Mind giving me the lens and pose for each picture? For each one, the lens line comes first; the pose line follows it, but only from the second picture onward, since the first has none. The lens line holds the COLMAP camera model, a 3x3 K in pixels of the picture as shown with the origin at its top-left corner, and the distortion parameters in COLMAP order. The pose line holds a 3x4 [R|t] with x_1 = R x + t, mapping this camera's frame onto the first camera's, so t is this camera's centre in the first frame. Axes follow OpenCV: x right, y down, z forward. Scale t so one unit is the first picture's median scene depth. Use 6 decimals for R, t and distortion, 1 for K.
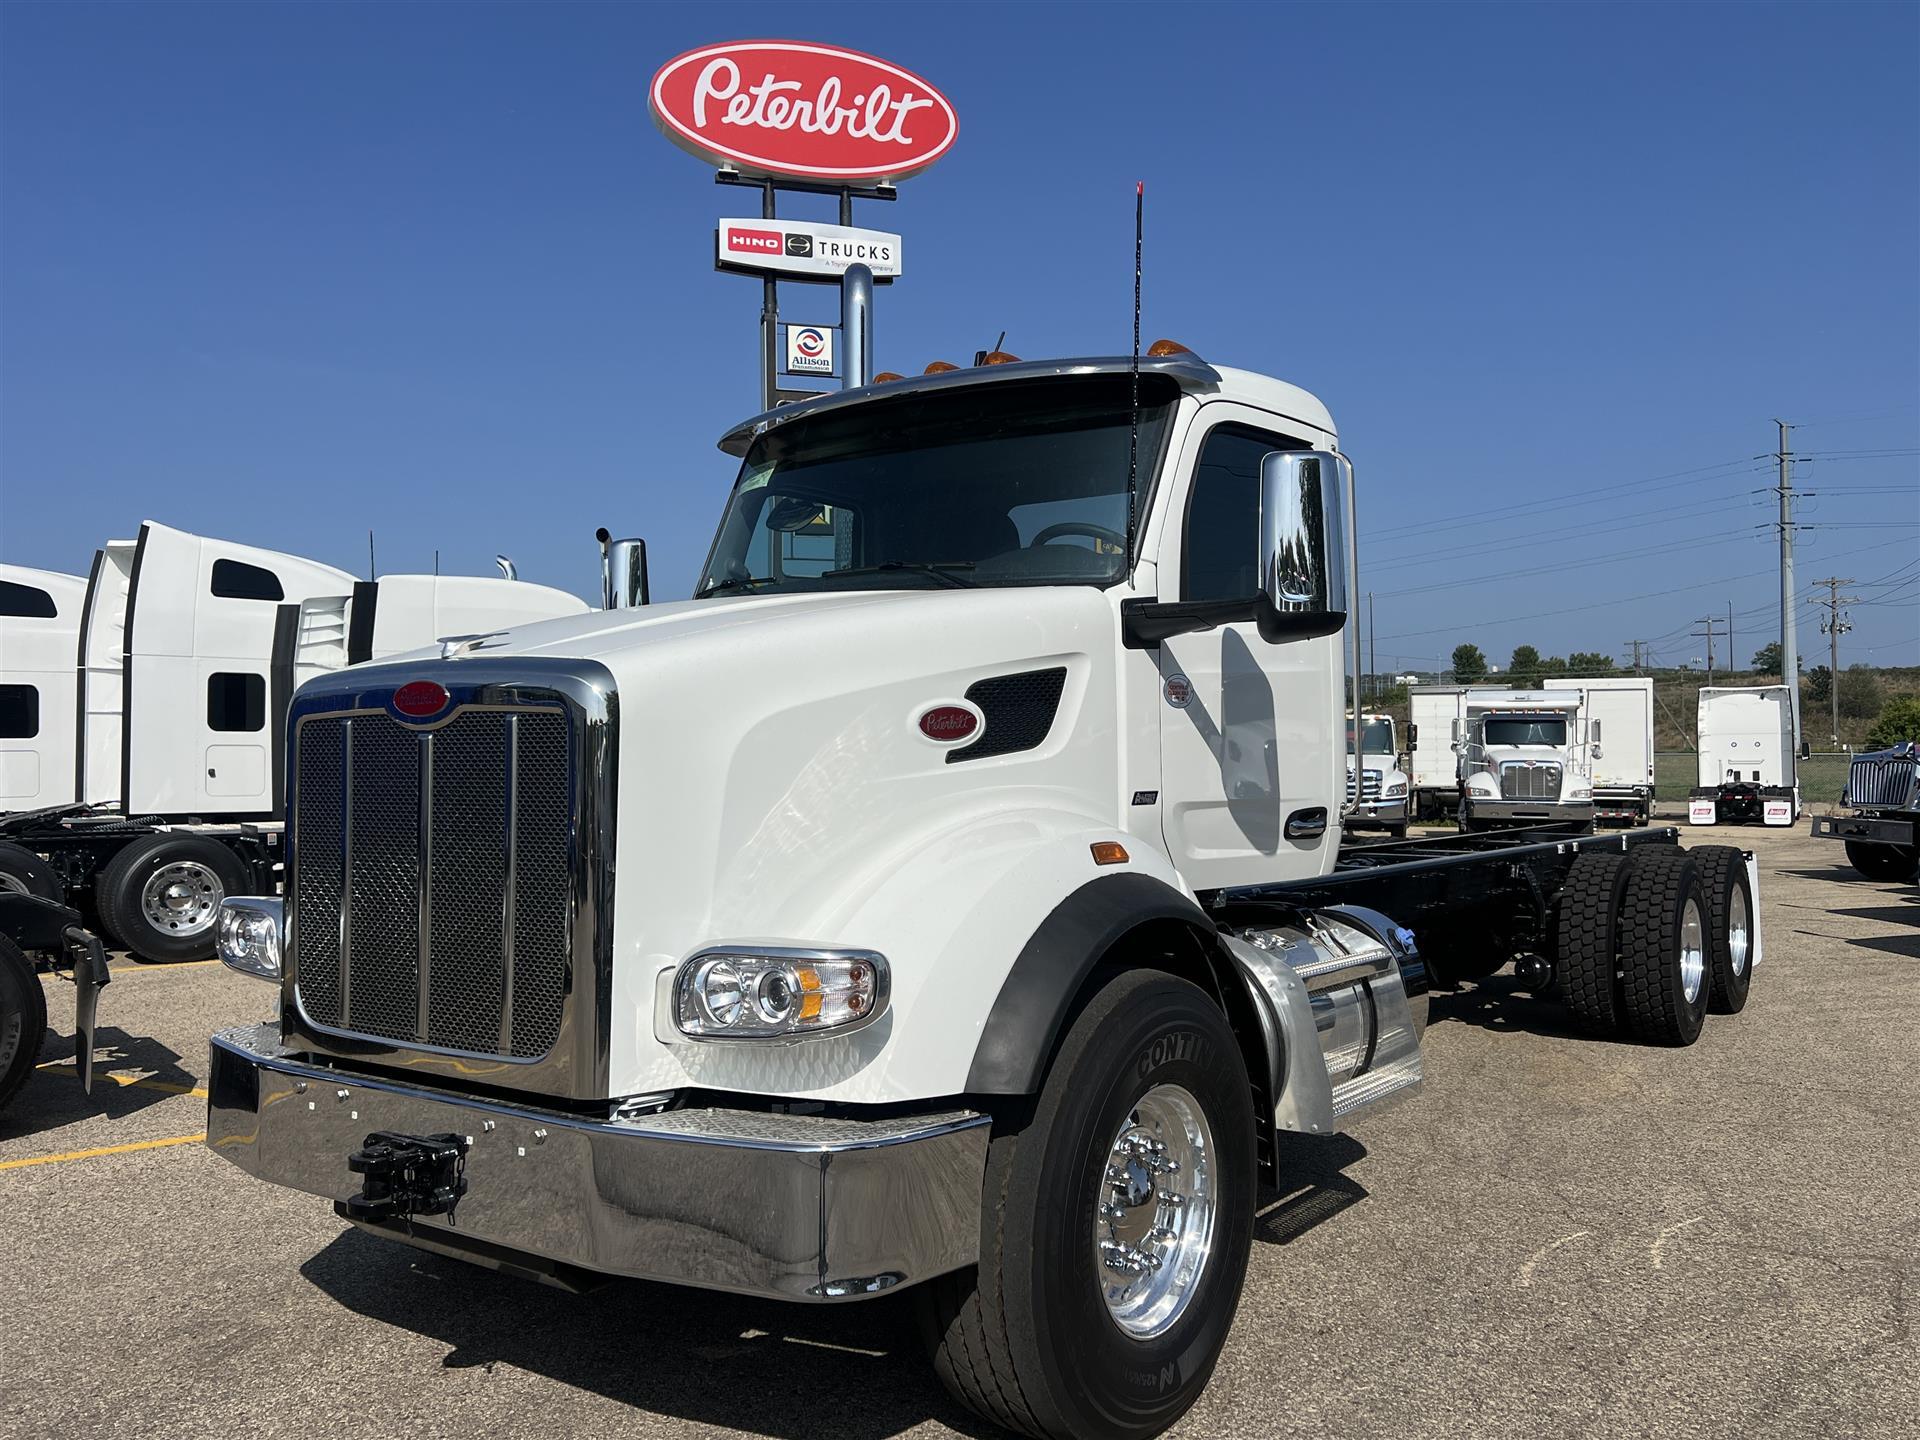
lens RADIAL K [[1538.7, 0, 960.0], [0, 1538.7, 720.0], [0, 0, 1]] dist [0.057225, -0.004942]
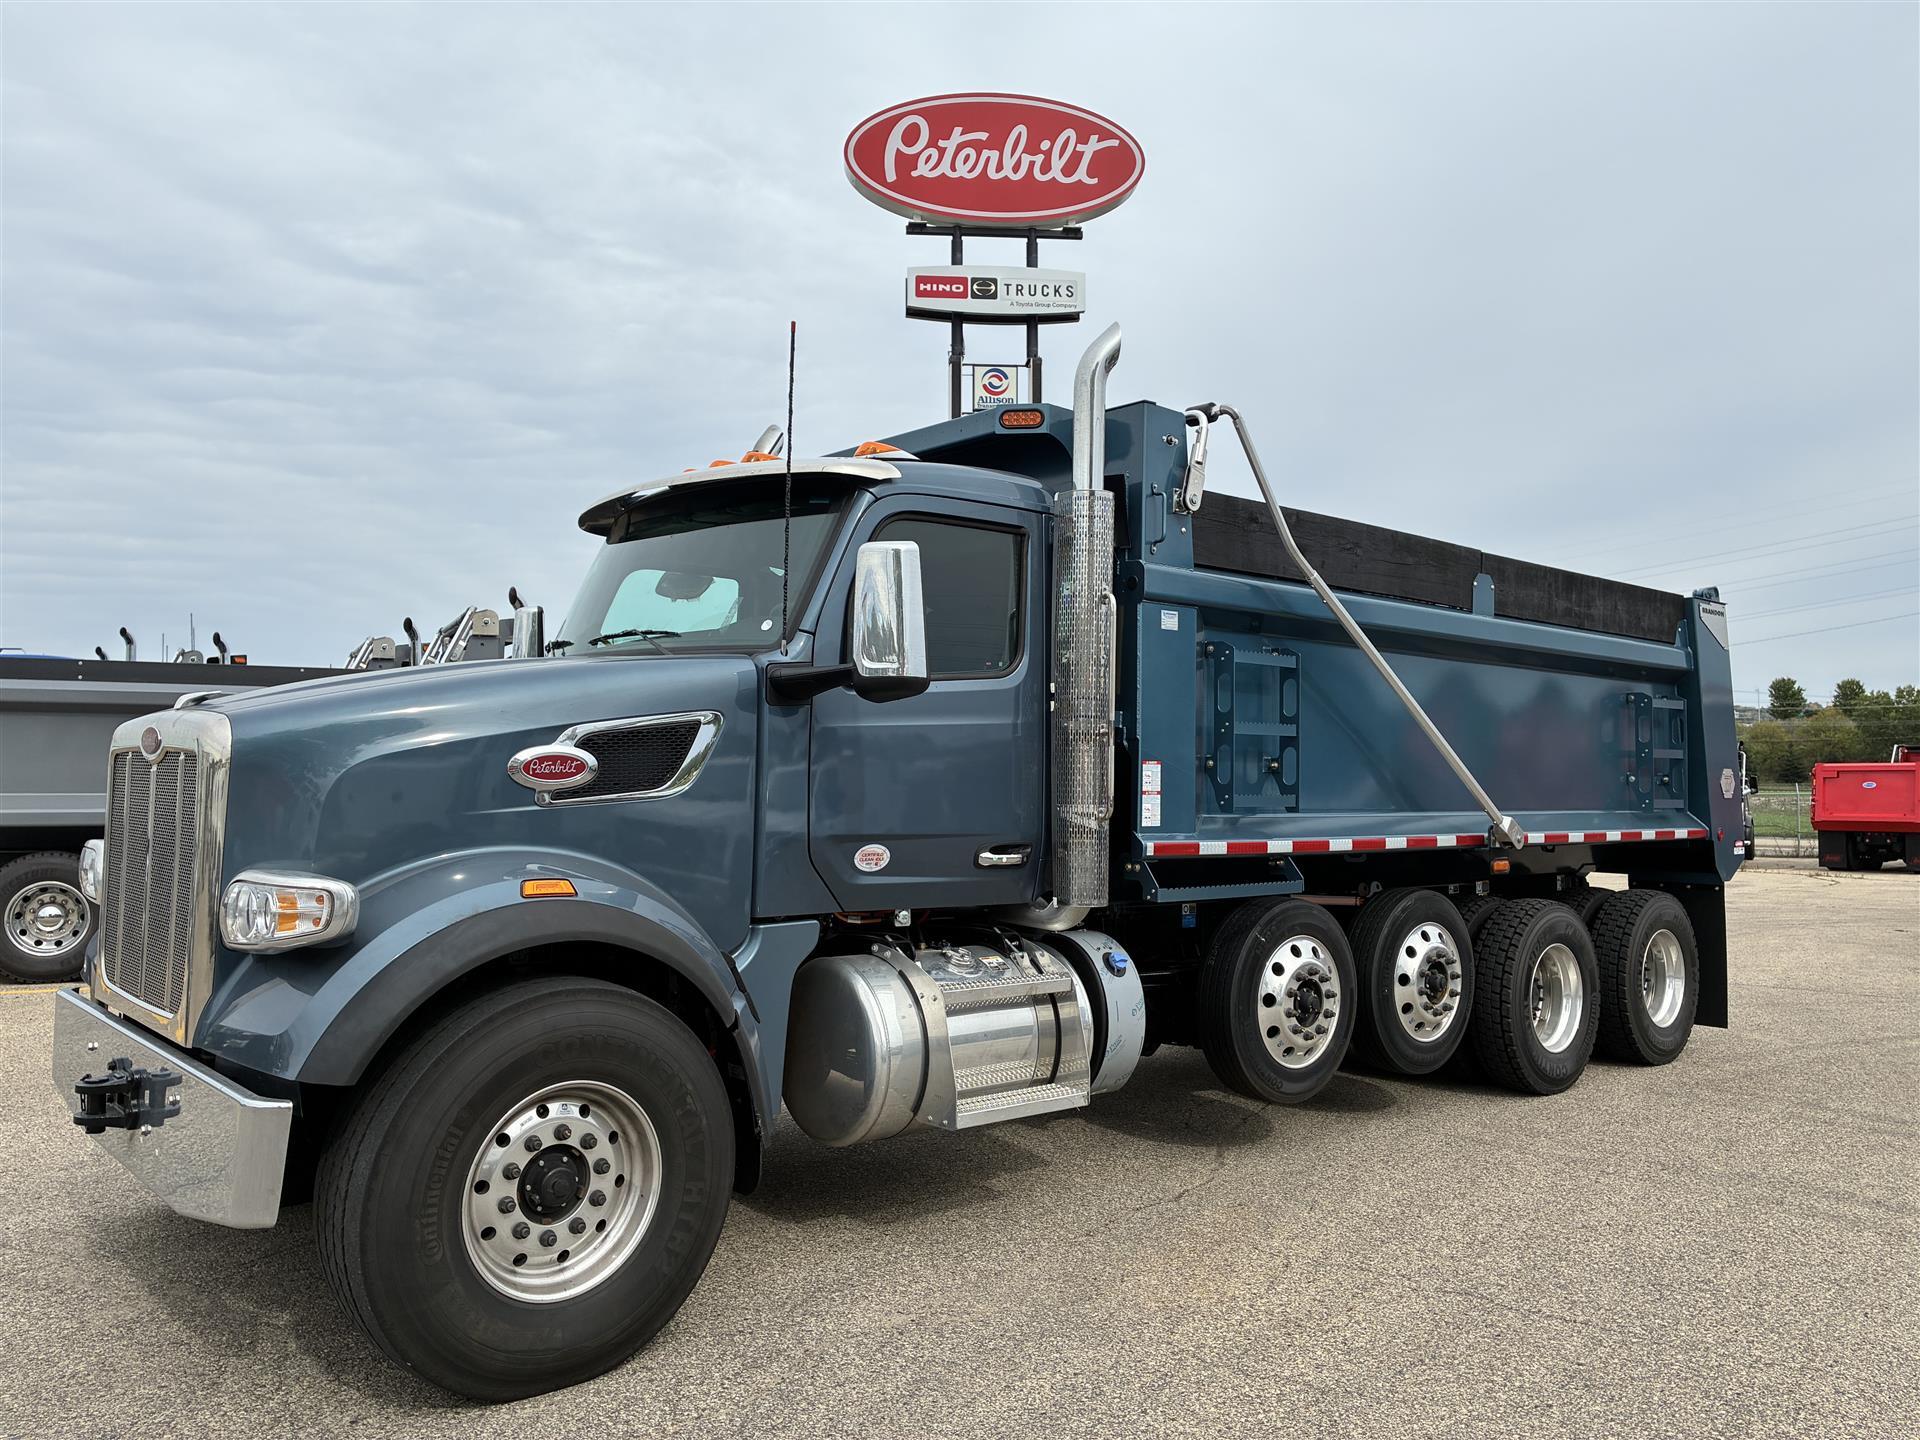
lens RADIAL K [[1590.9, 0, 960.0], [0, 1590.9, 720.0], [0, 0, 1]] dist [0.003122, -0.004575]
pose [[0.980177, 0.005910, -0.198038, 0.090141], [-0.009562, 0.999801, -0.017490, -0.002756], [0.197895, 0.019037, 0.980038, -0.028820]]
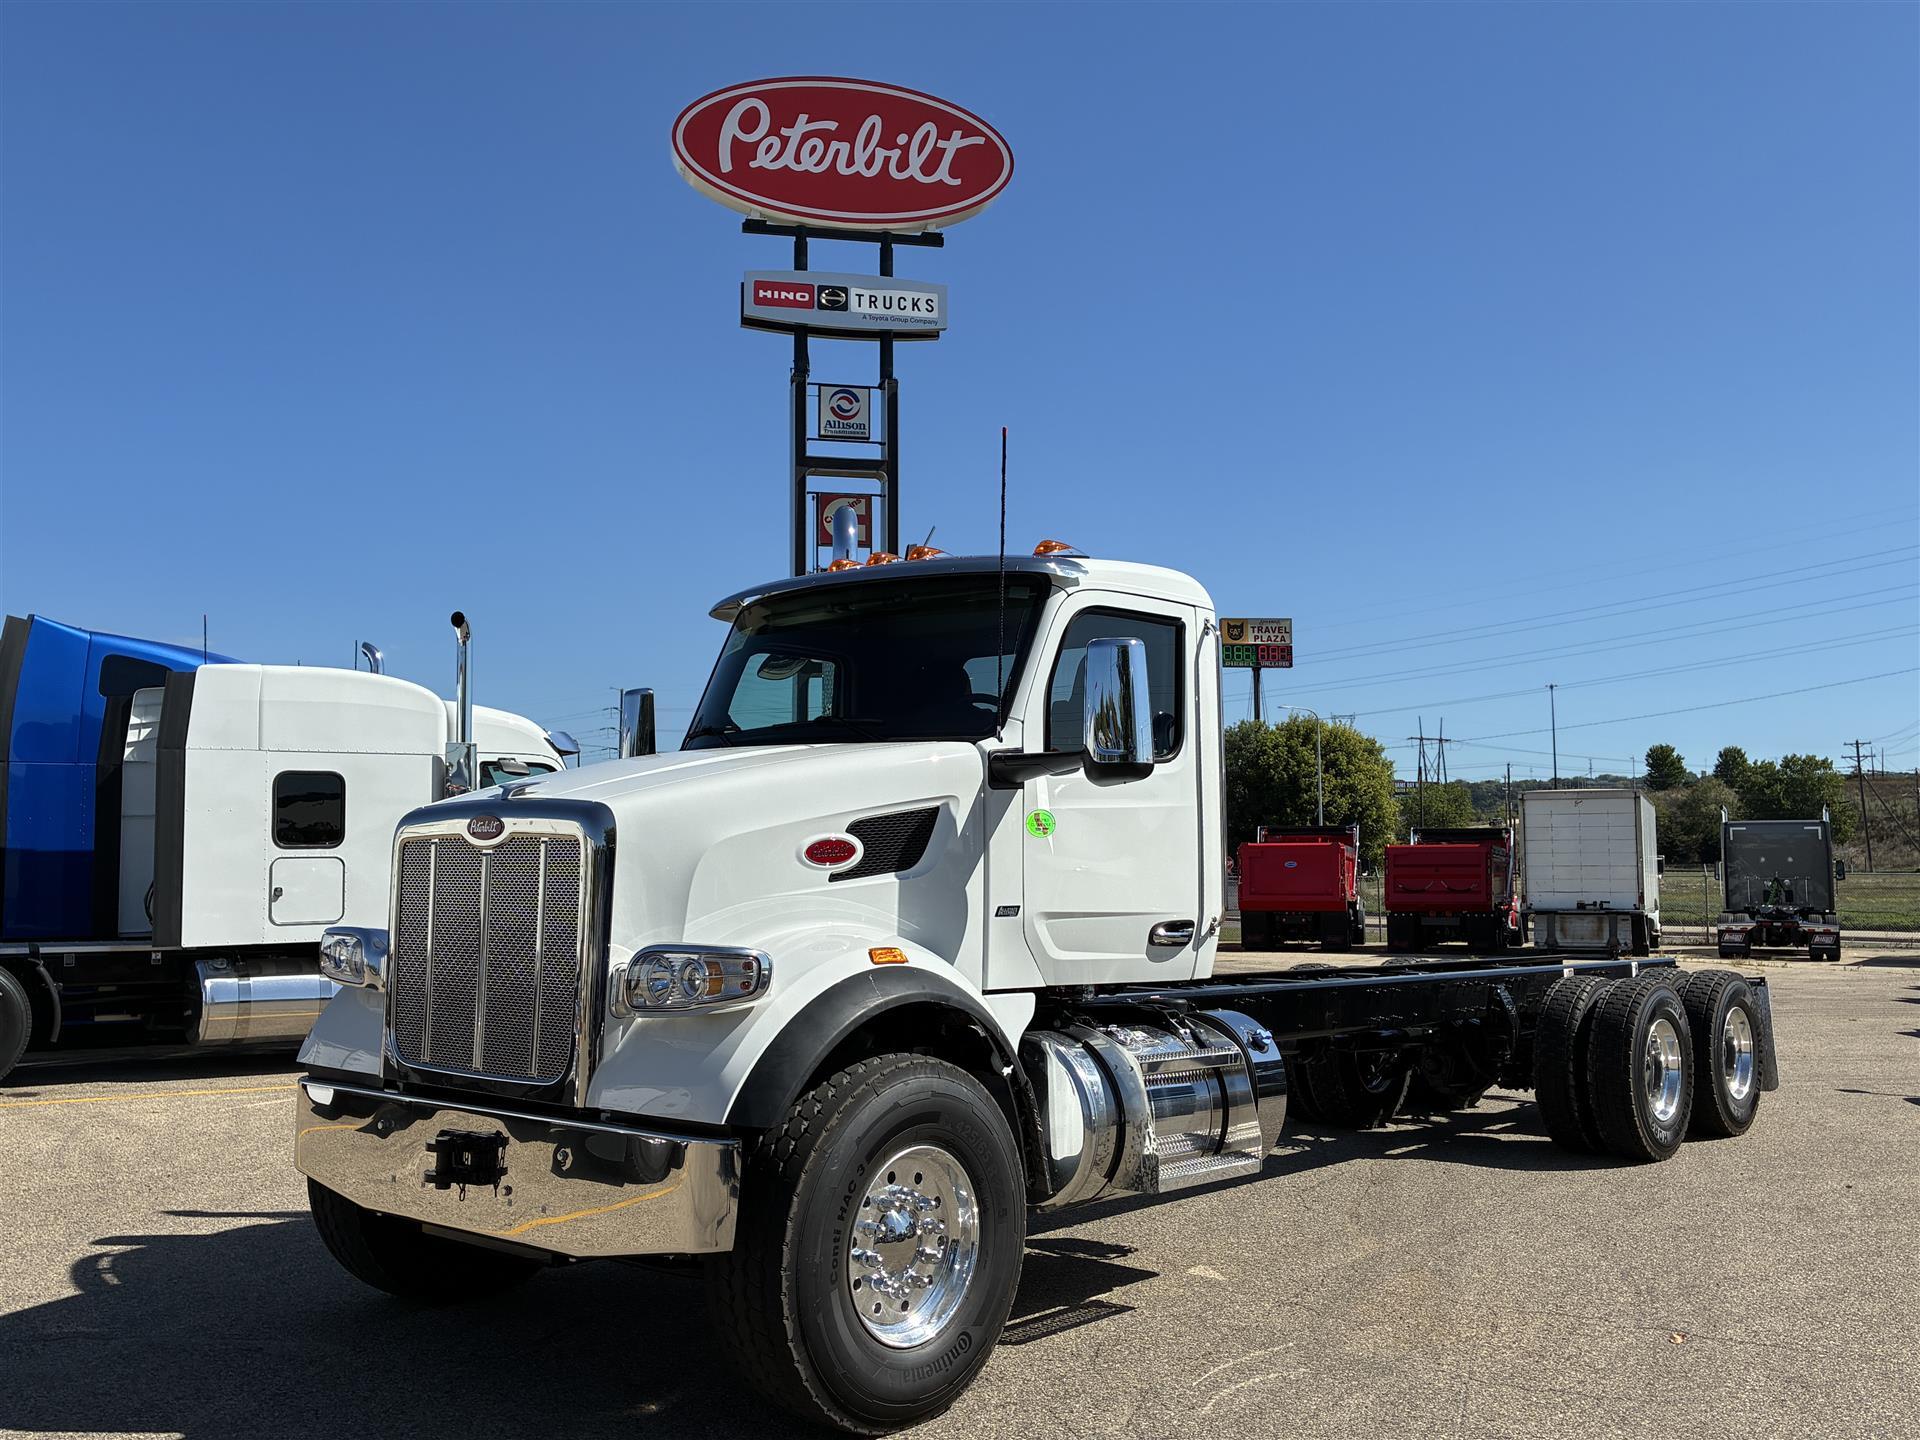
lens RADIAL K [[1960.7, 0, 960.8], [0, 1960.7, 696.4], [0, 0, 1]] dist [0.010811, -0.003607]
pose [[0.998619, 0.002748, -0.052472, 0.029415], [-0.006255, 0.997747, -0.066794, -0.002580], [0.052170, 0.067030, 0.996386, -0.106738]]
